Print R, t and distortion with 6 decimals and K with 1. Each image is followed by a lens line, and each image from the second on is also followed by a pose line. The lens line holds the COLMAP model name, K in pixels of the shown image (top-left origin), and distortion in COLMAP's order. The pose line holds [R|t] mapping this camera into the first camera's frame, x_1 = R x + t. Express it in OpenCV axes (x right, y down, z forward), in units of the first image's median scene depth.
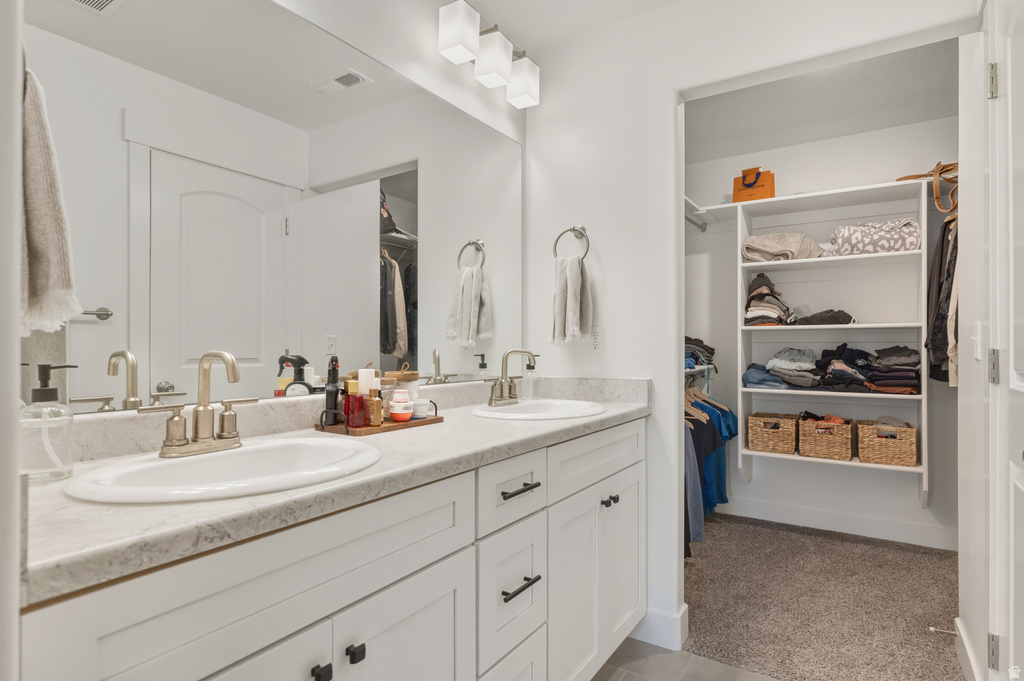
lens RADIAL K [[539.0, 0, 514.9], [0, 539.0, 347.0], [0, 0, 1]] dist [-0.006069, -0.000715]
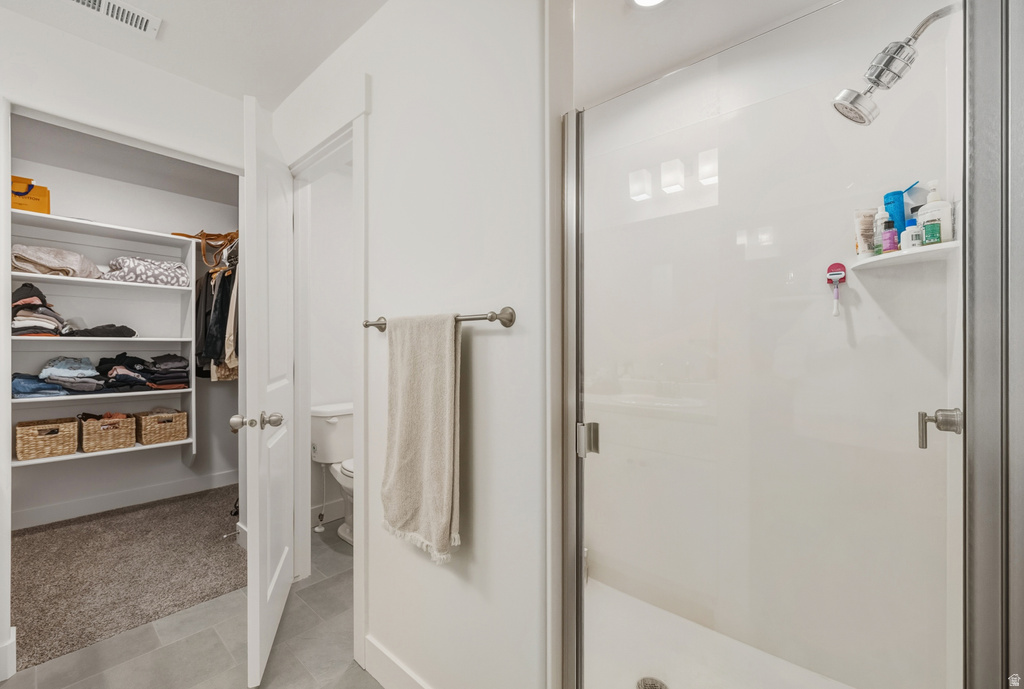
lens RADIAL K [[410.8, 0, 511.4], [0, 410.8, 345.4], [0, 0, 1]] dist [-0.006286, -0.001209]
pose [[0.132887, 0.001279, 0.991130, -0.200714], [-0.002603, 0.999996, -0.000942, -0.025363], [-0.991128, -0.002455, 0.132889, 0.001842]]
